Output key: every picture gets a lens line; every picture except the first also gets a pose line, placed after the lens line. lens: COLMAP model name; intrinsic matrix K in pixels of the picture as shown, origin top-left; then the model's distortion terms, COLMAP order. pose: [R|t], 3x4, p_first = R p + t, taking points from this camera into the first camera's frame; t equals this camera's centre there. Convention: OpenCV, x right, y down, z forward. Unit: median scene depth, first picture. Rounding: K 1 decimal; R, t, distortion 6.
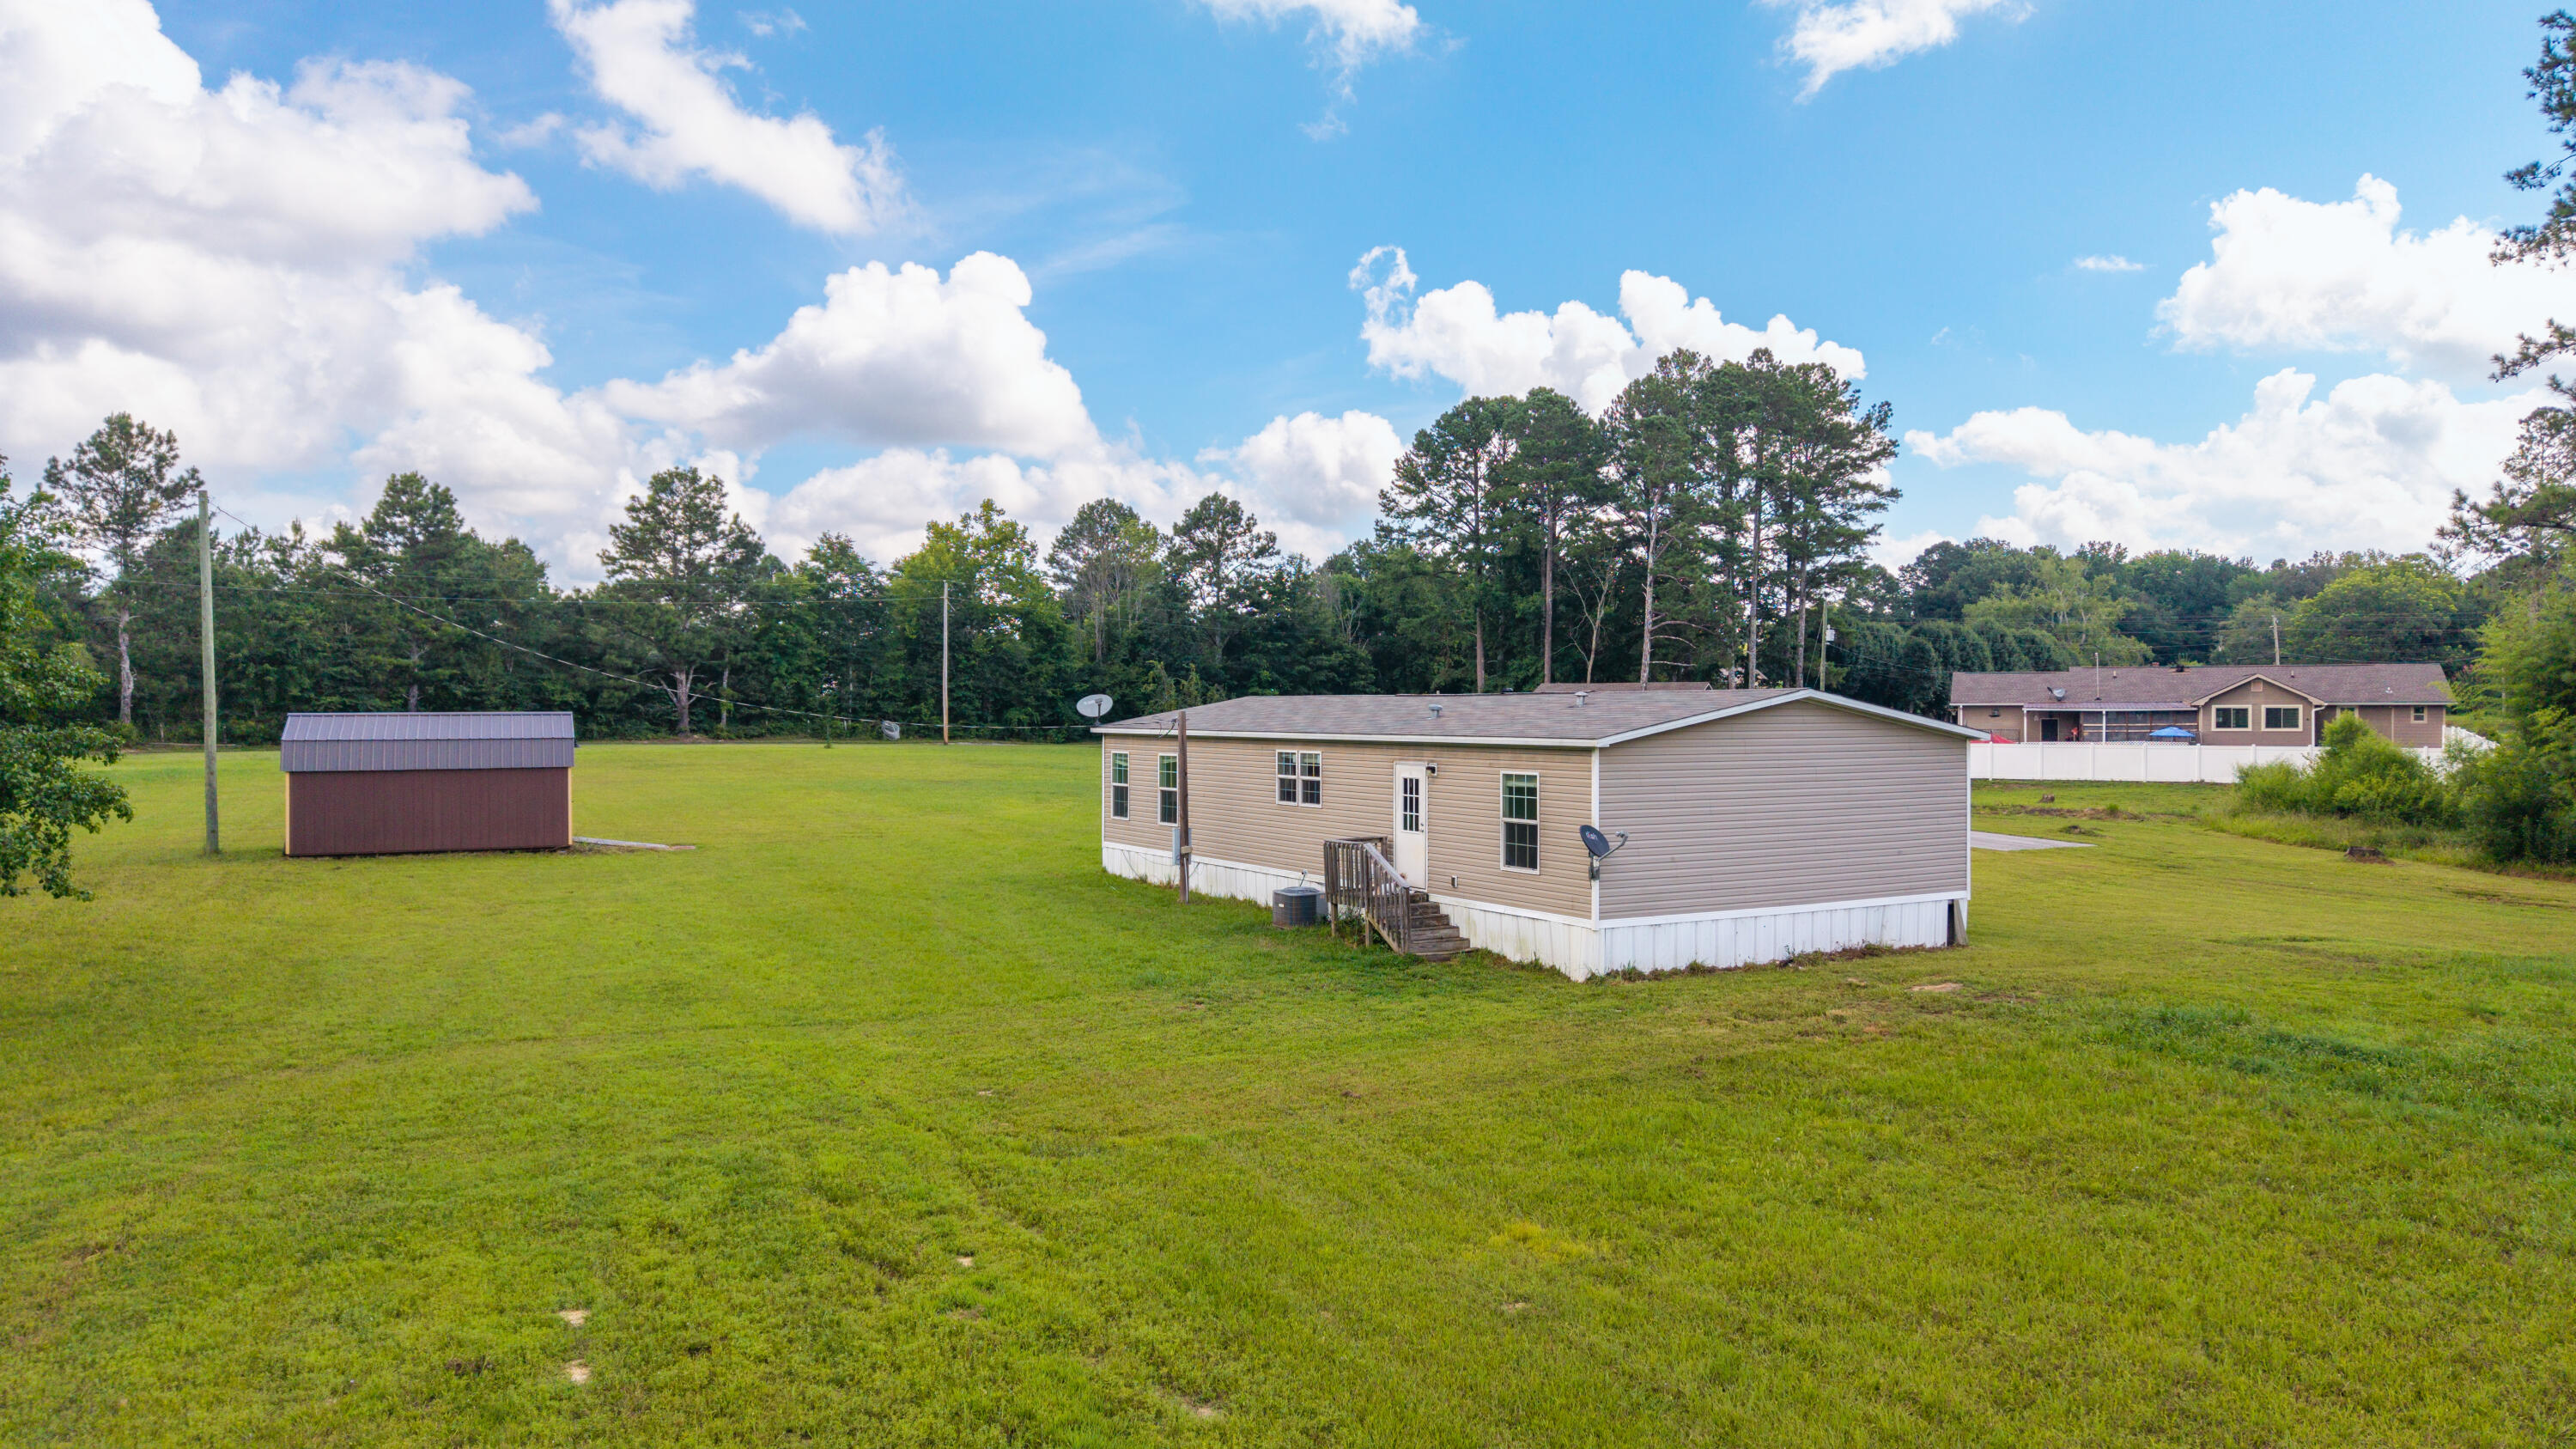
lens RADIAL K [[1699.4, 0, 1288.5], [0, 1699.4, 737.7], [0, 0, 1]] dist [0.140860, -0.275720]
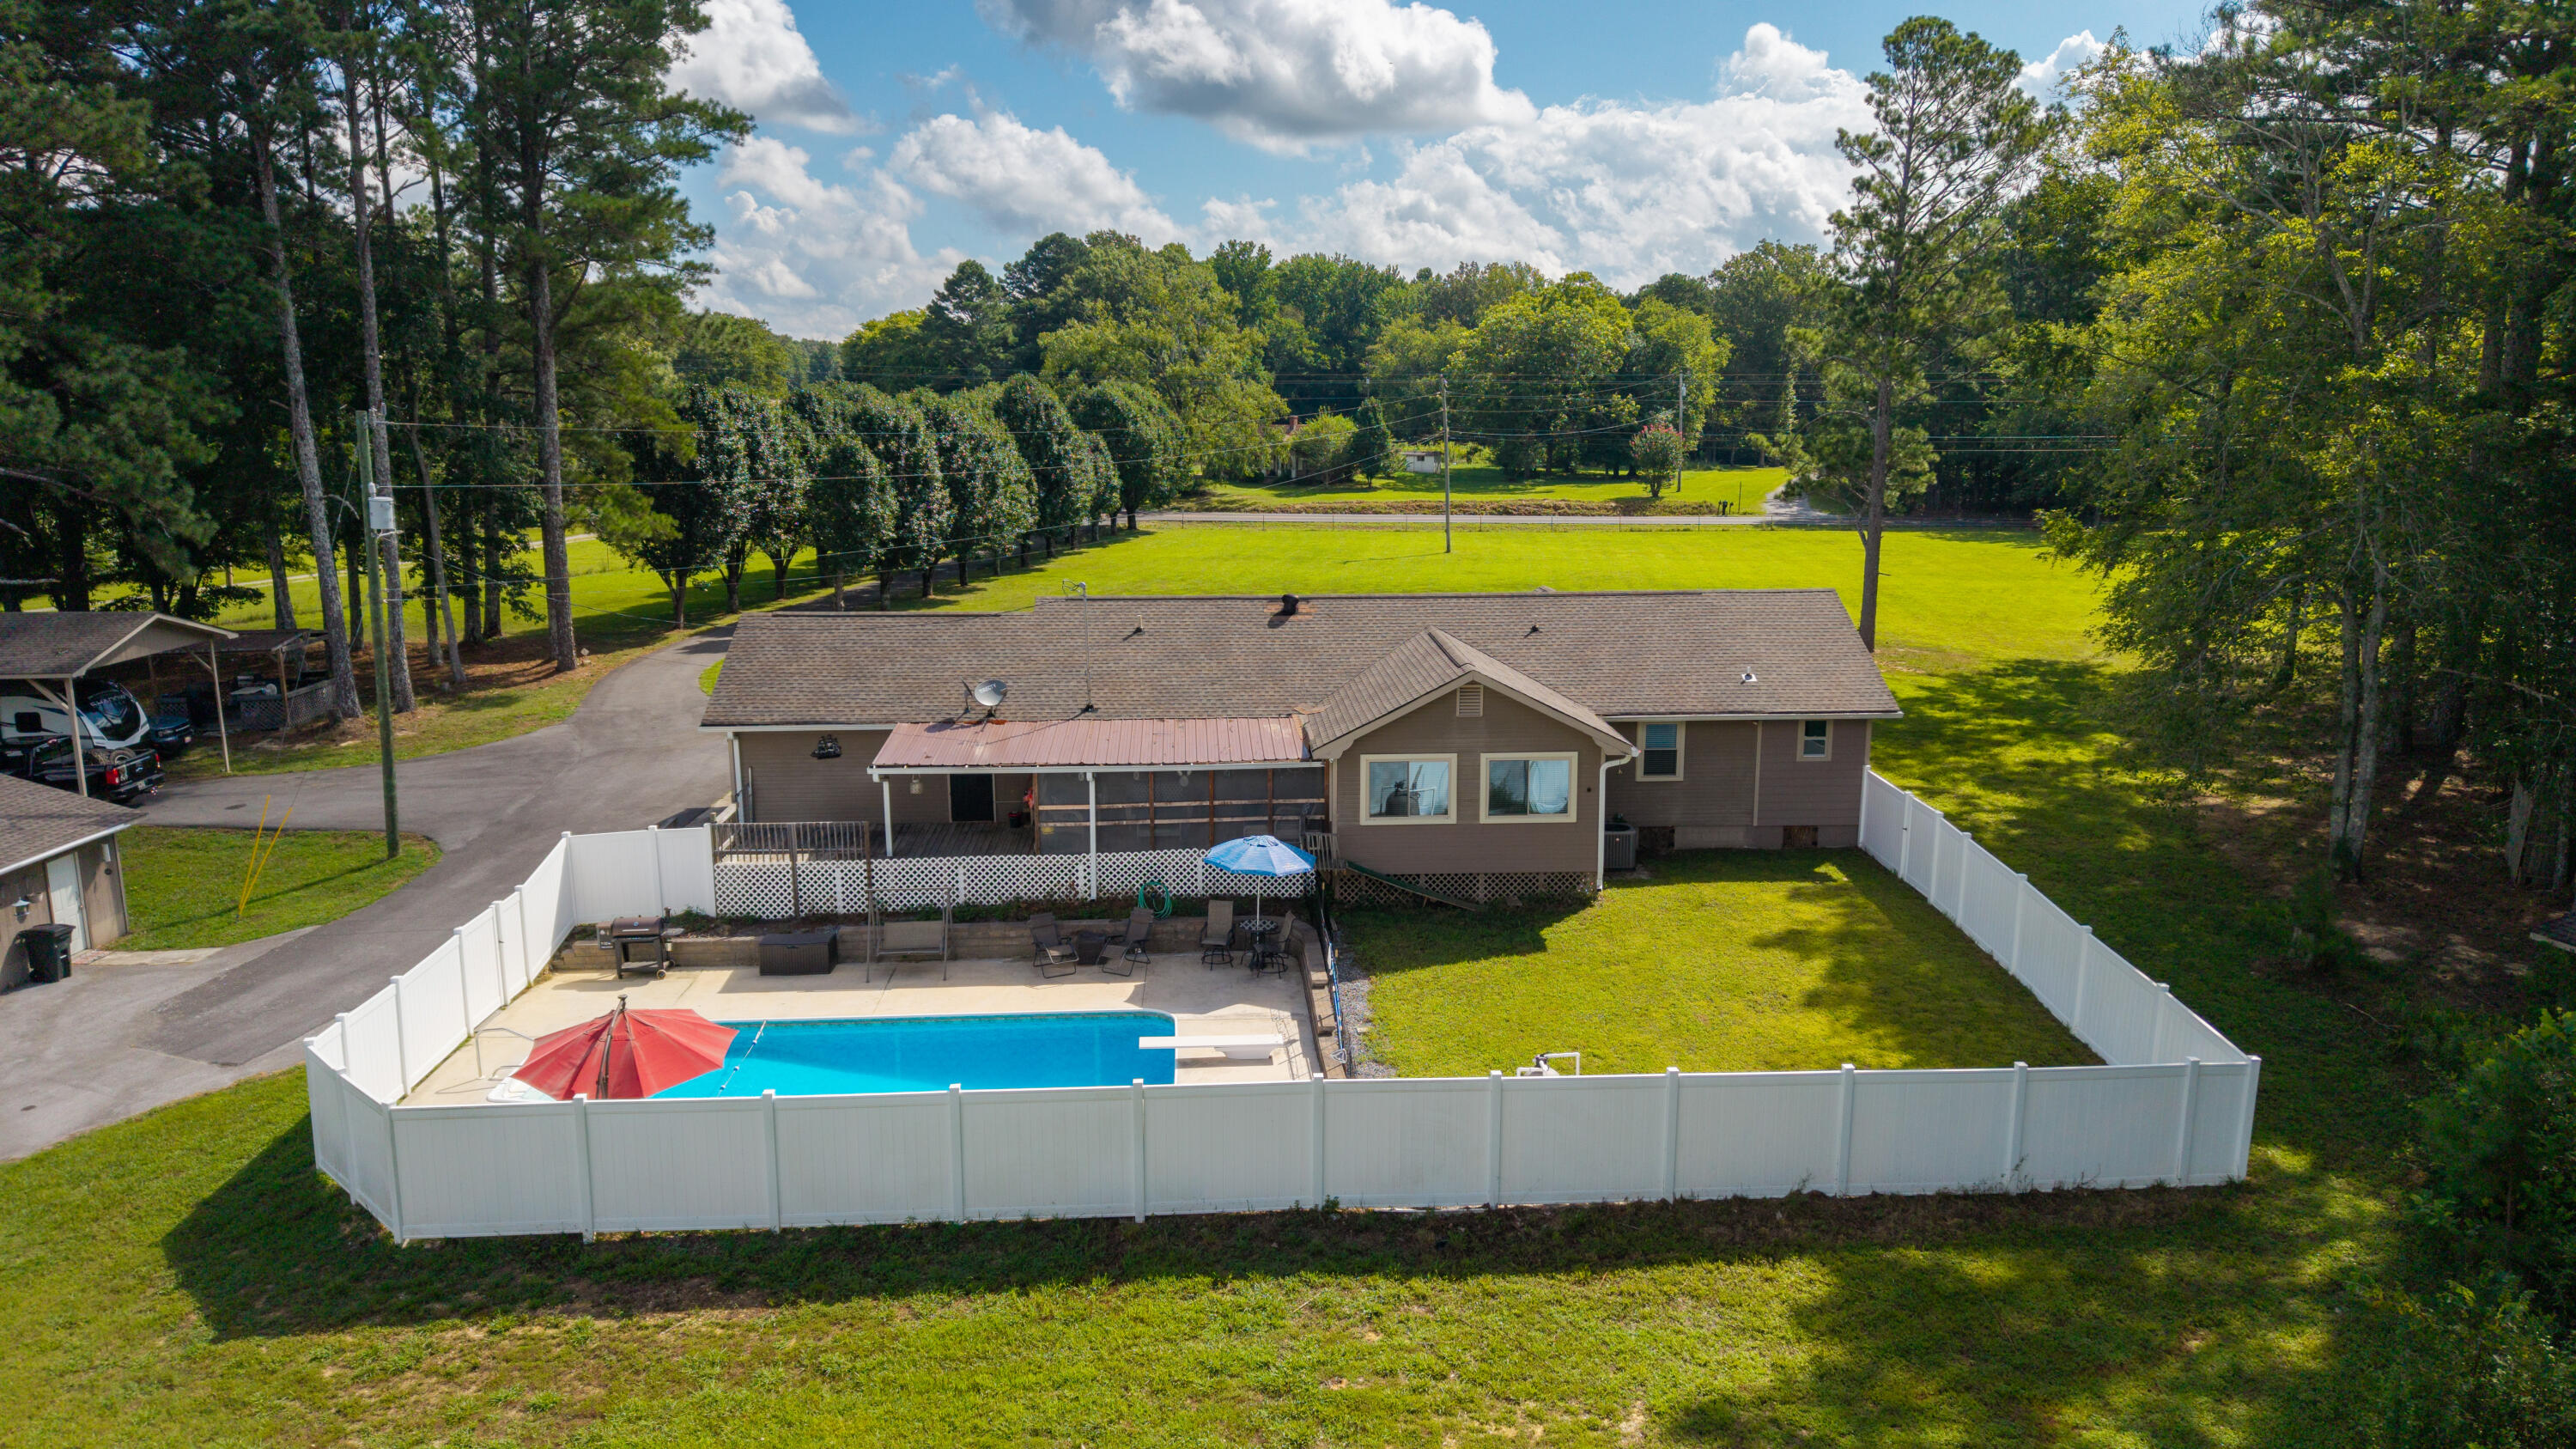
lens RADIAL K [[1709.9, 0, 1298.0], [0, 1709.9, 759.6], [0, 0, 1]] dist [0.059887, -0.052933]
pose [[0.897647, -0.089324, 0.431568, 0.271585], [0.005336, 0.981376, 0.192021, -0.063382], [-0.440683, -0.170064, 0.881406, 0.509573]]
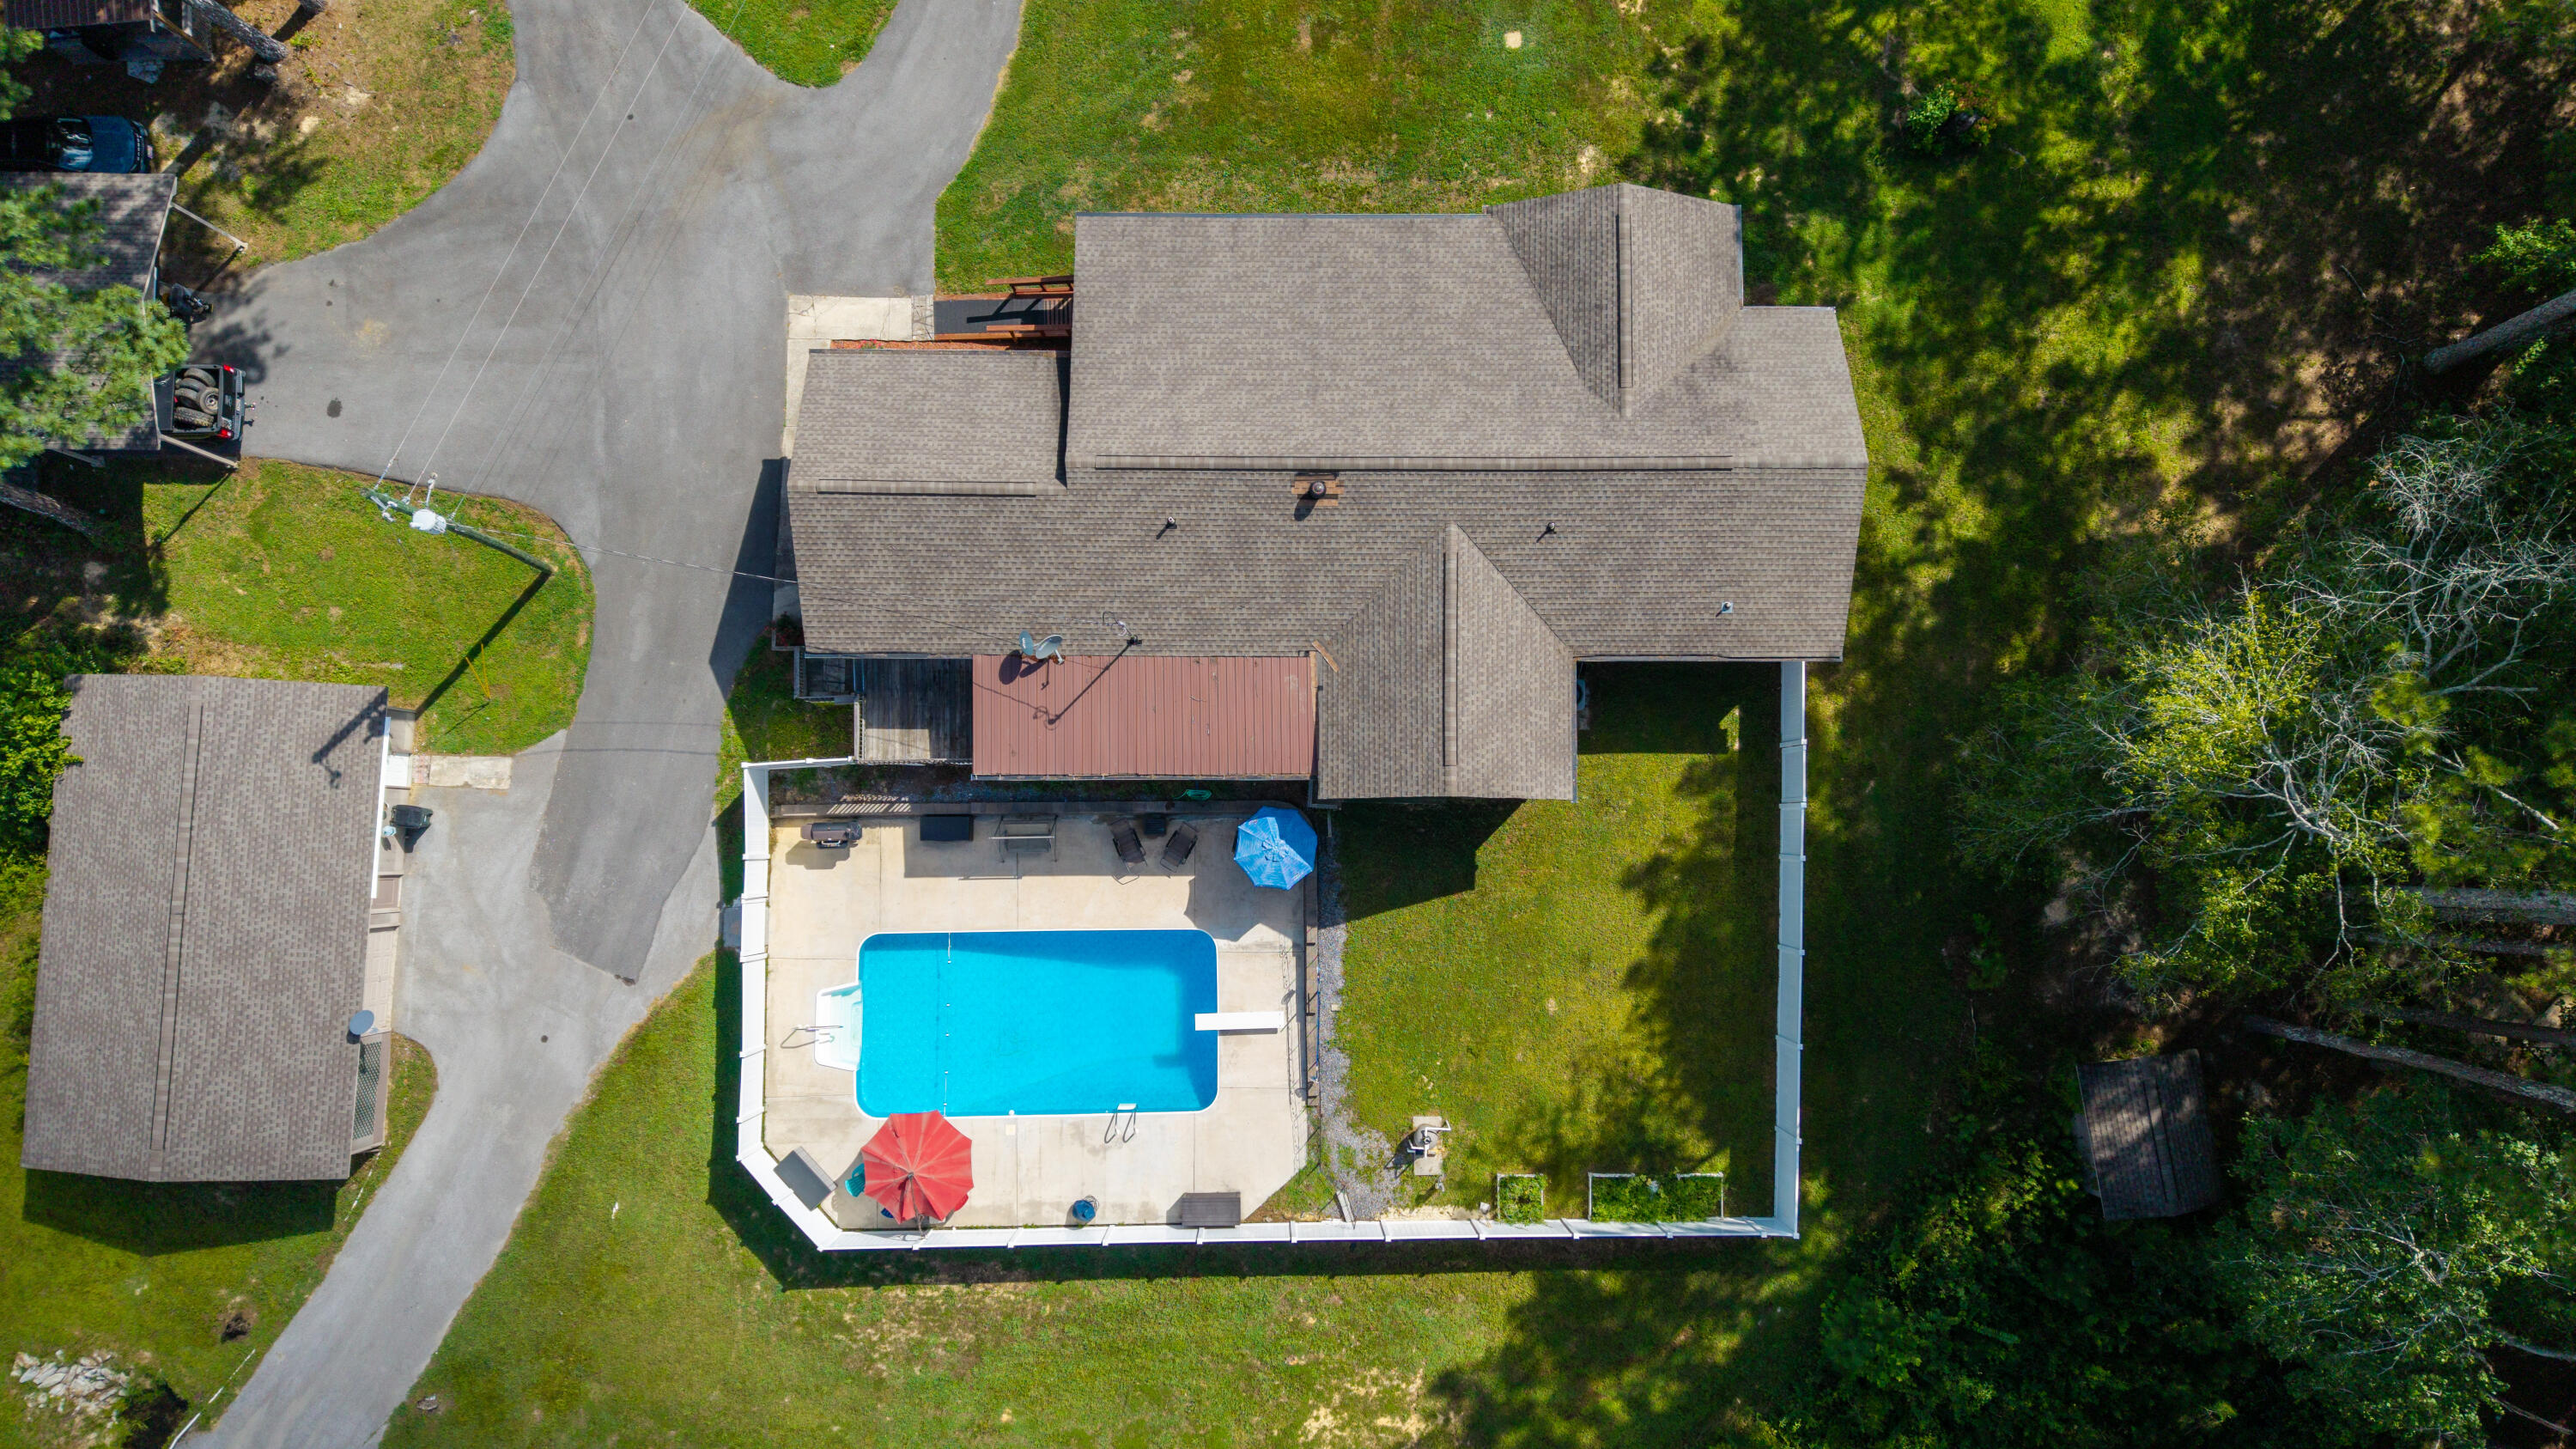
lens RADIAL K [[1758.7, 0, 1288.0], [0, 1758.7, 724.5], [0, 0, 1]] dist [0.120898, -0.142470]
pose [[0.919375, -0.390107, 0.050654, 0.367383], [-0.016567, 0.090257, 0.995781, -0.355336], [-0.393033, -0.916335, 0.076517, 0.725373]]
